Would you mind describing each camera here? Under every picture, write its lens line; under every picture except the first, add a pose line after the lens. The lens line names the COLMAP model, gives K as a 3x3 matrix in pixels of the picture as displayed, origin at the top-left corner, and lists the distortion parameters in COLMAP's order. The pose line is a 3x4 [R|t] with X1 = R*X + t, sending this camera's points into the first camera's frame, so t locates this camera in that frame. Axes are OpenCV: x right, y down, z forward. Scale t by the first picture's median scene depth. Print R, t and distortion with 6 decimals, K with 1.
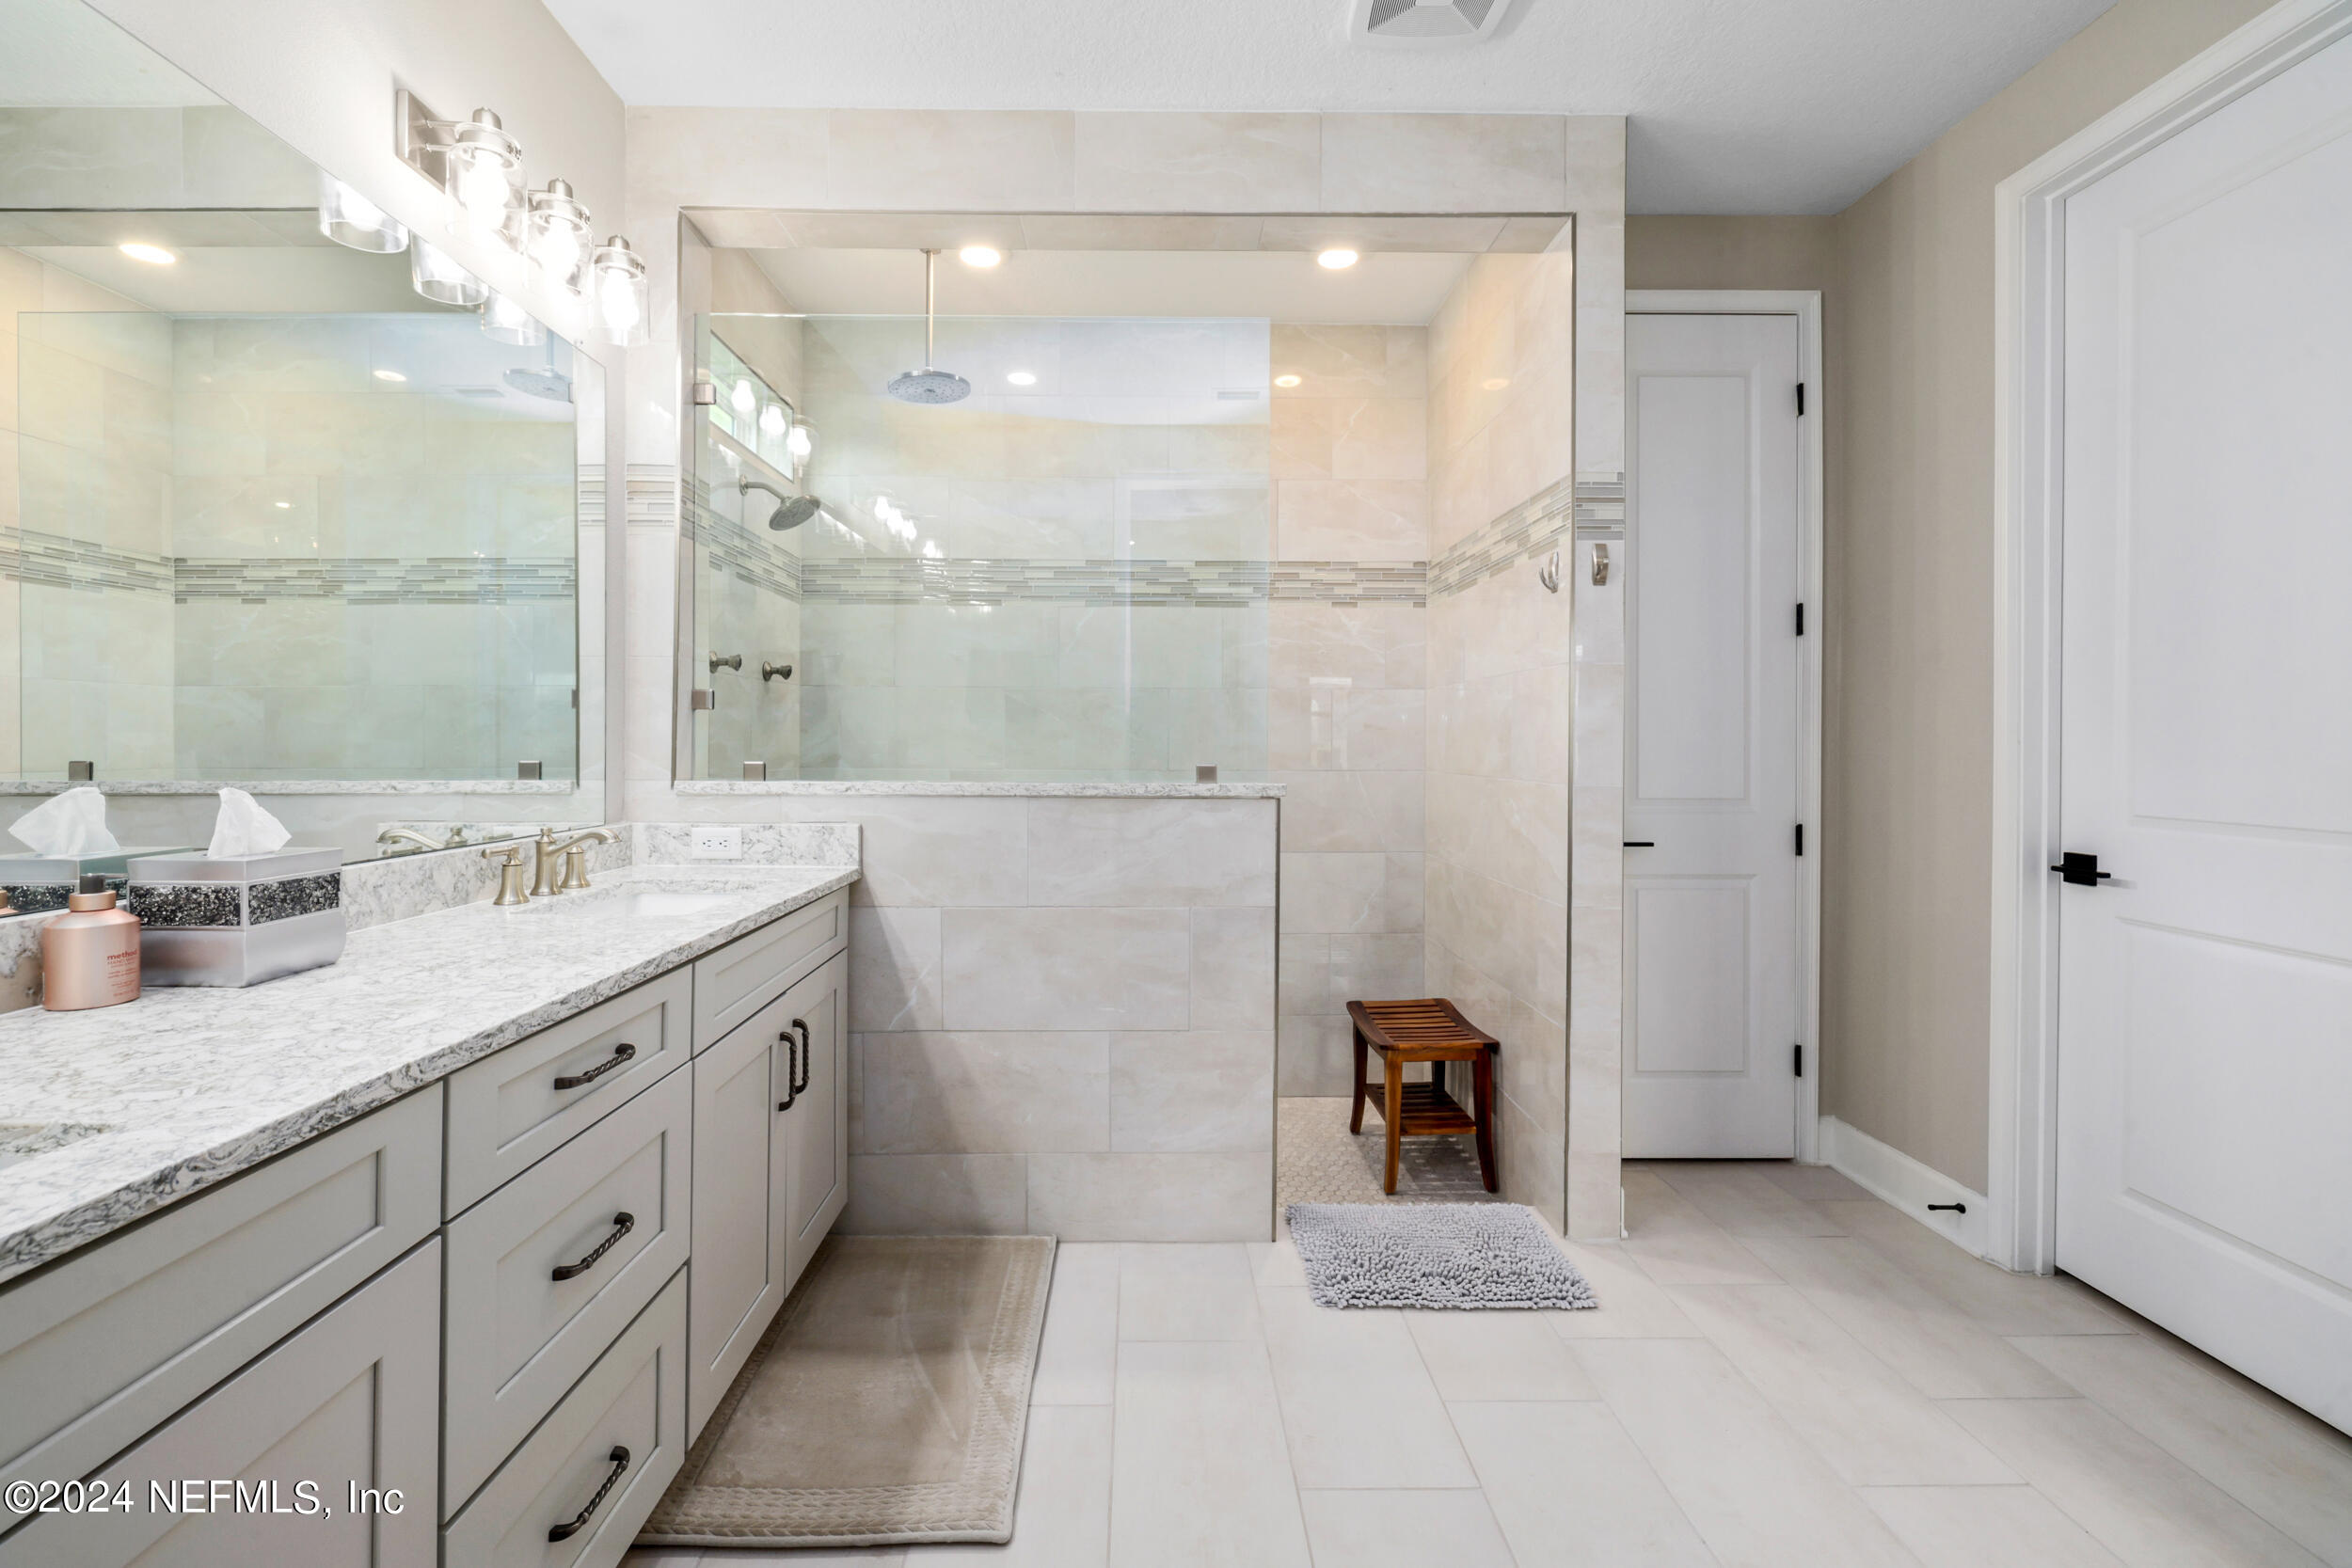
lens RADIAL K [[993.2, 0, 1149.9], [0, 993.2, 747.9], [0, 0, 1]] dist [-0.001261, 0.000260]
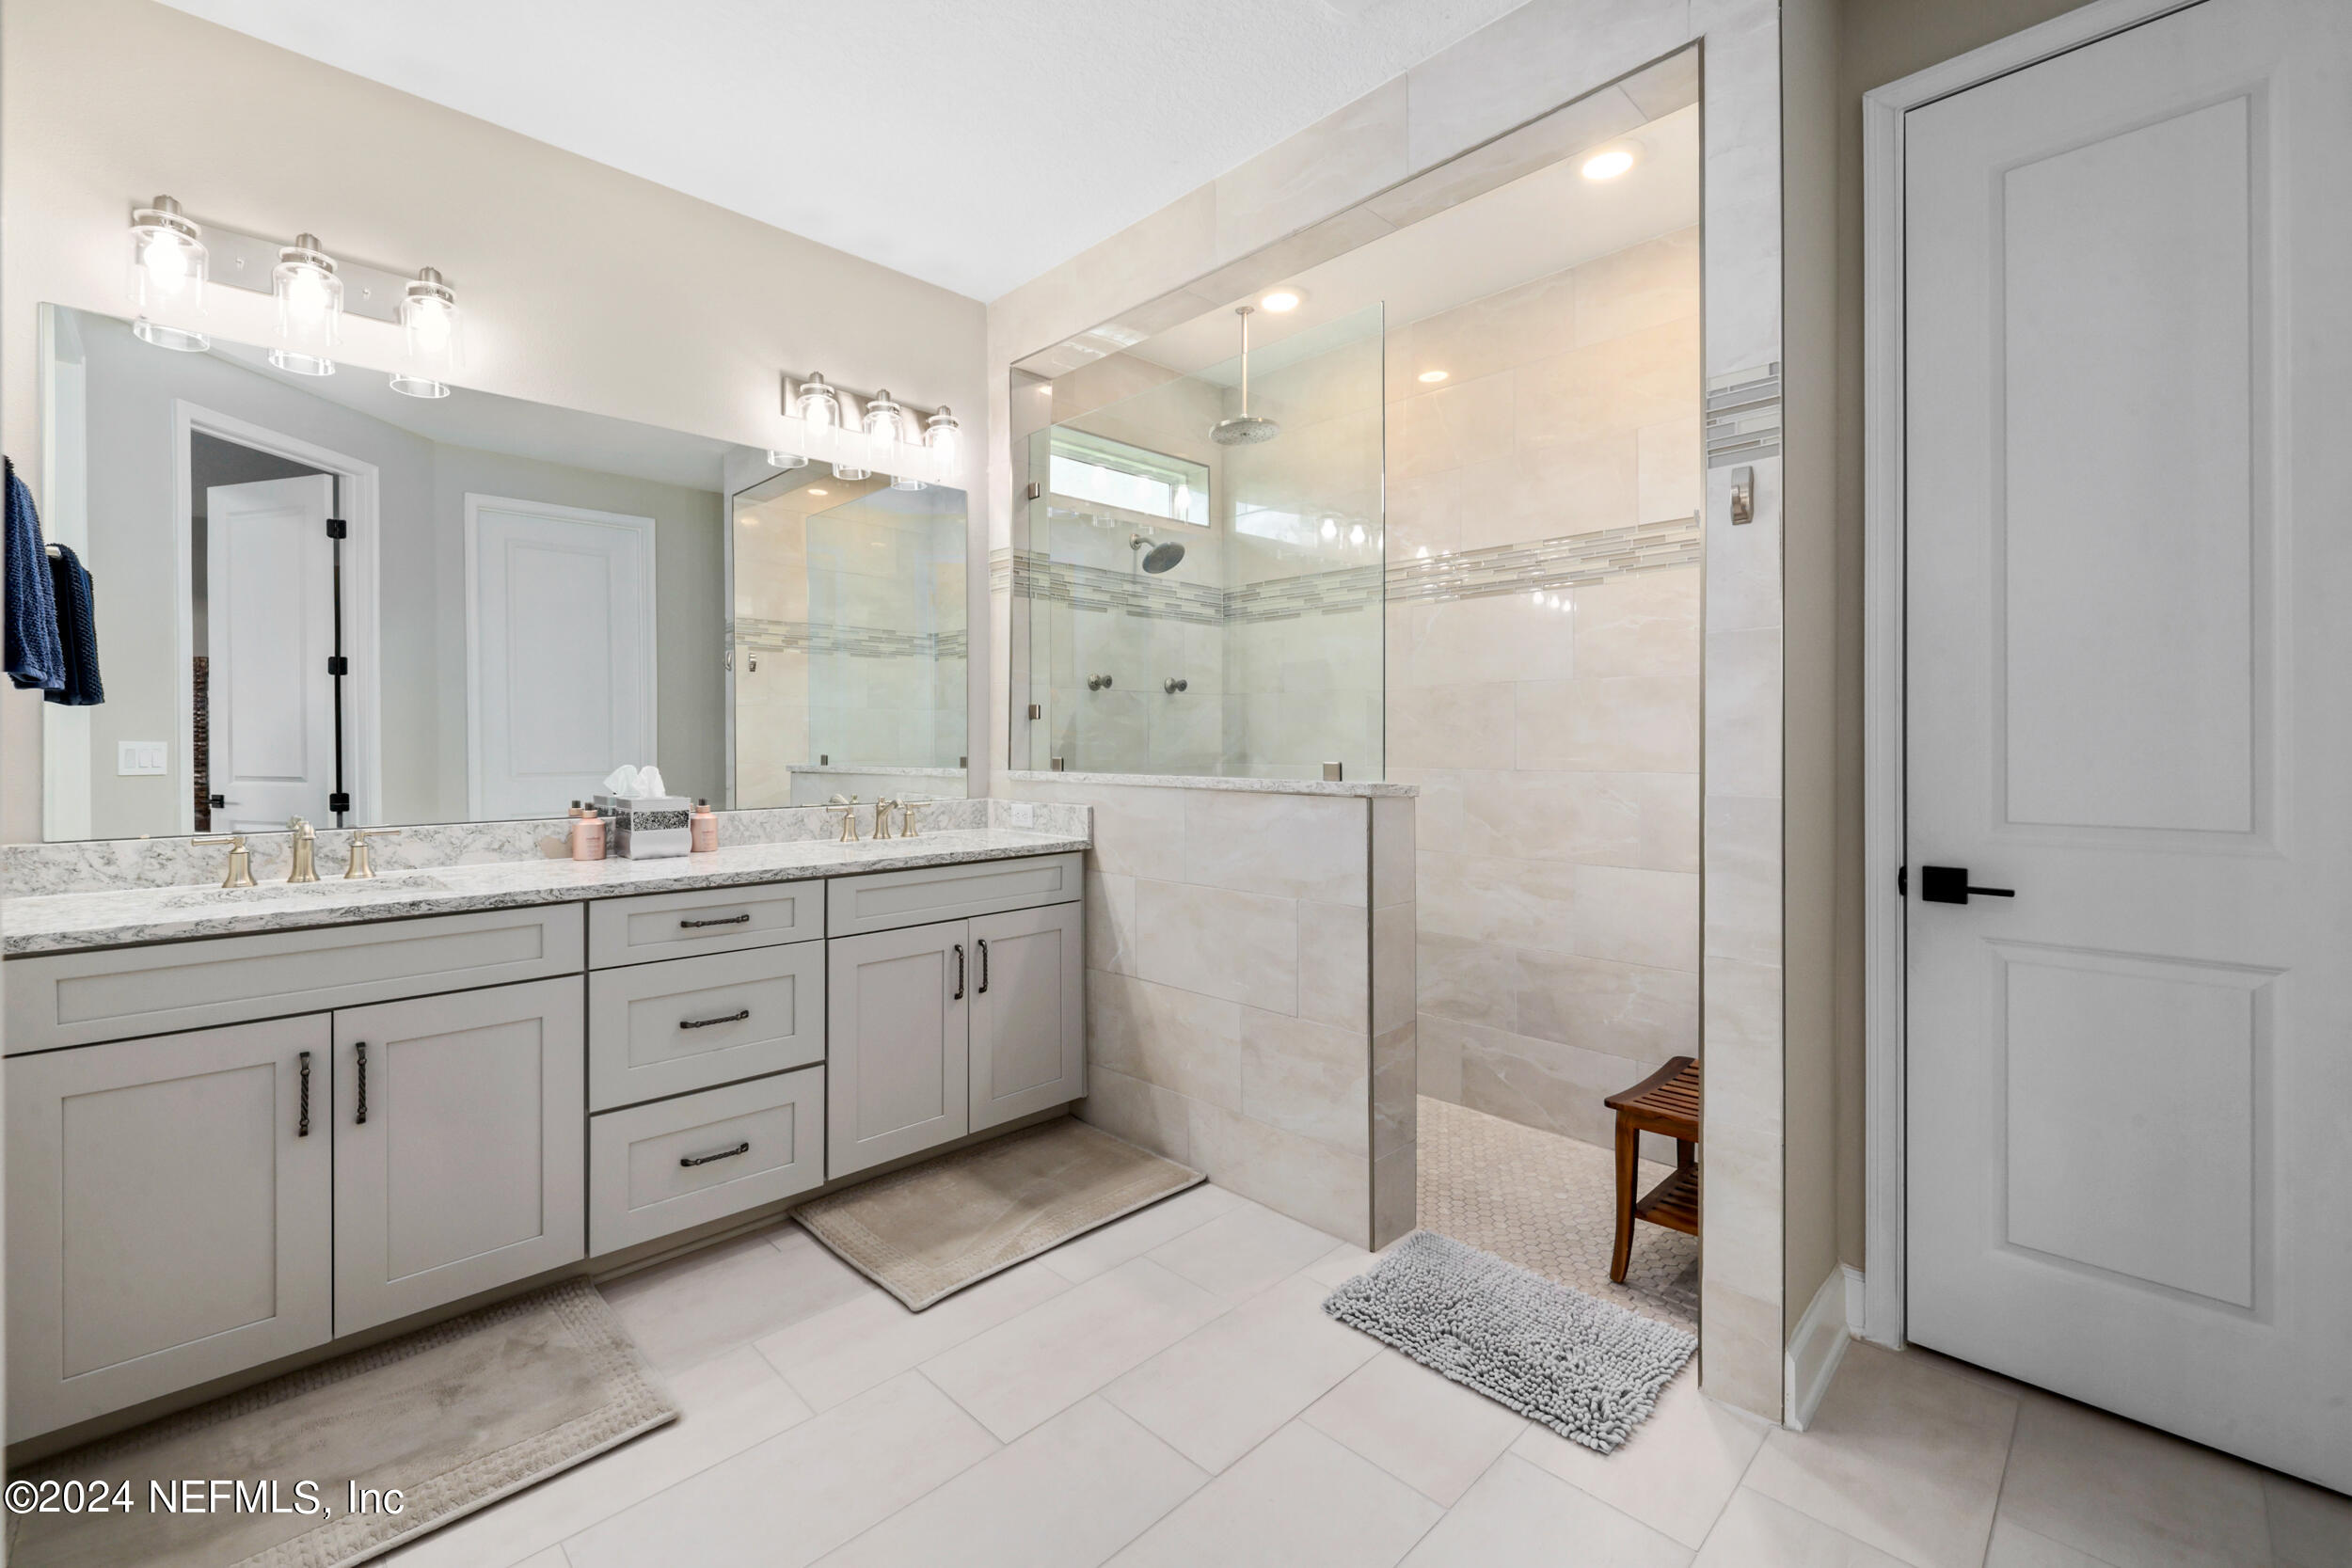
lens RADIAL K [[993.2, 0, 1155.1], [0, 993.2, 749.8], [0, 0, 1]] dist [-0.001261, 0.000260]
pose [[0.686836, -0.000298, -0.726812, 0.692785], [0.001302, 0.999999, 0.000820, 0.003171], [0.726811, -0.001509, 0.686836, 0.177717]]
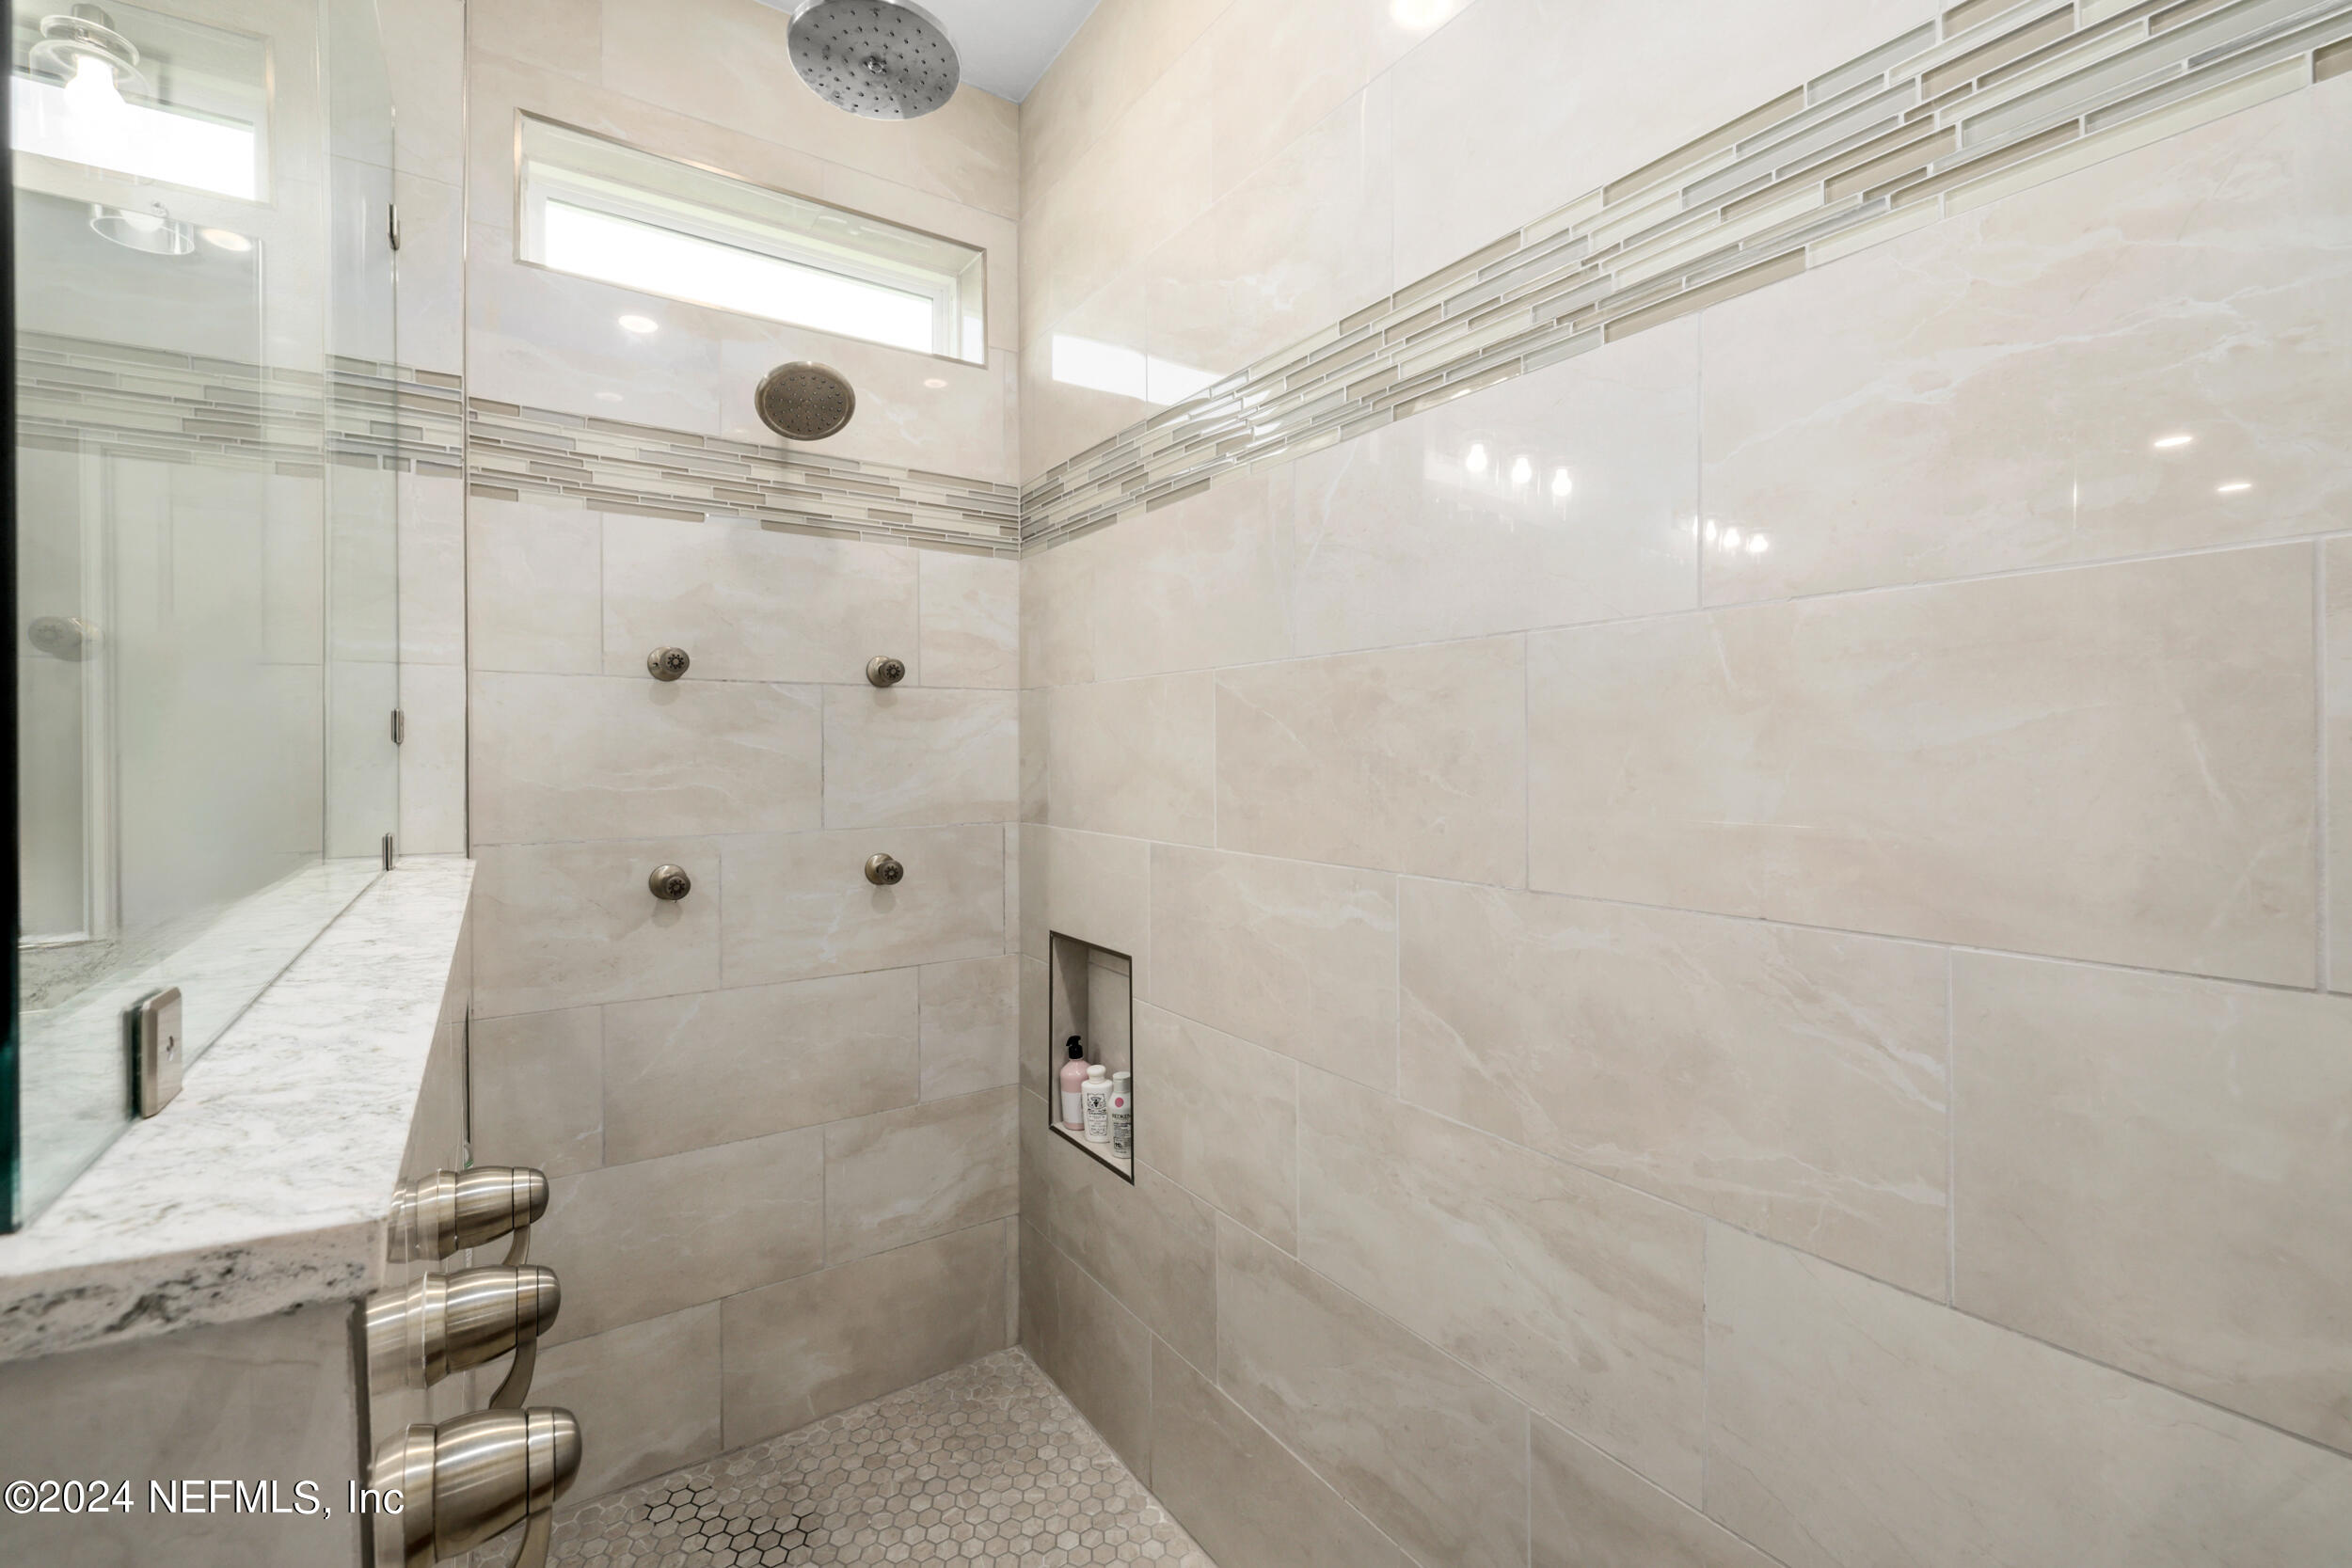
lens RADIAL K [[993.2, 0, 1158.1], [0, 993.2, 758.9], [0, 0, 1]] dist [-0.001261, 0.000260]
pose [[0.544667, -0.001738, -0.838650, 0.328272], [-0.000424, 0.999997, -0.002348, -0.027843], [0.838652, 0.001634, 0.544665, 1.097806]]
